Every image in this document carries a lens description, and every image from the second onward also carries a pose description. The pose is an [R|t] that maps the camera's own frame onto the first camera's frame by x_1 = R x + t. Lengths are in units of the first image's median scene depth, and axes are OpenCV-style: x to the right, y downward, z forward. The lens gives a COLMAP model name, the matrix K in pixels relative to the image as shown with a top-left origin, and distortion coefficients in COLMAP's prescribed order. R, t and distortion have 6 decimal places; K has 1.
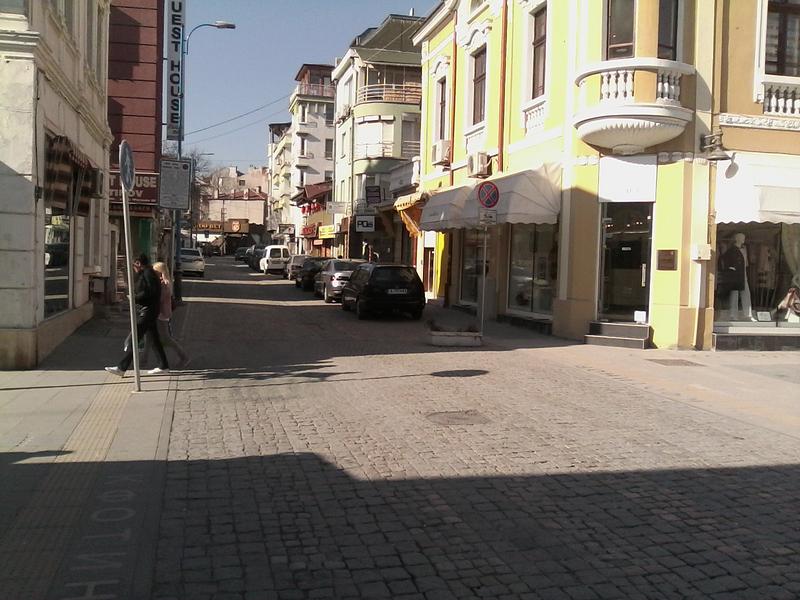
lens RADIAL K [[782.3, 0, 400.0], [0, 782.3, 300.0], [0, 0, 1]] dist [-0.085036, -0.003636]
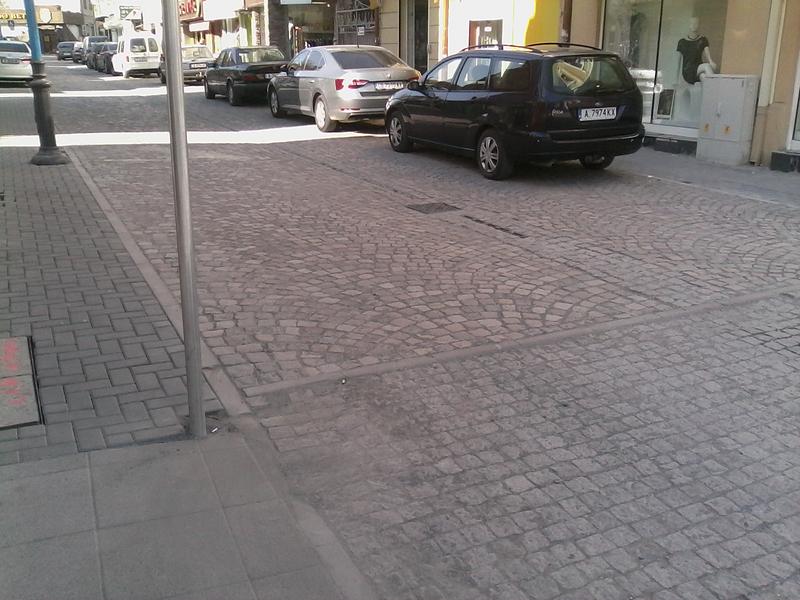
lens RADIAL K [[782.3, 0, 400.0], [0, 782.3, 300.0], [0, 0, 1]] dist [-0.085036, -0.003636]
pose [[0.973677, -0.085409, 0.211324, -0.099603], [0.028589, 0.965581, 0.258526, -0.012800], [-0.226131, -0.245679, 0.942606, 0.278249]]
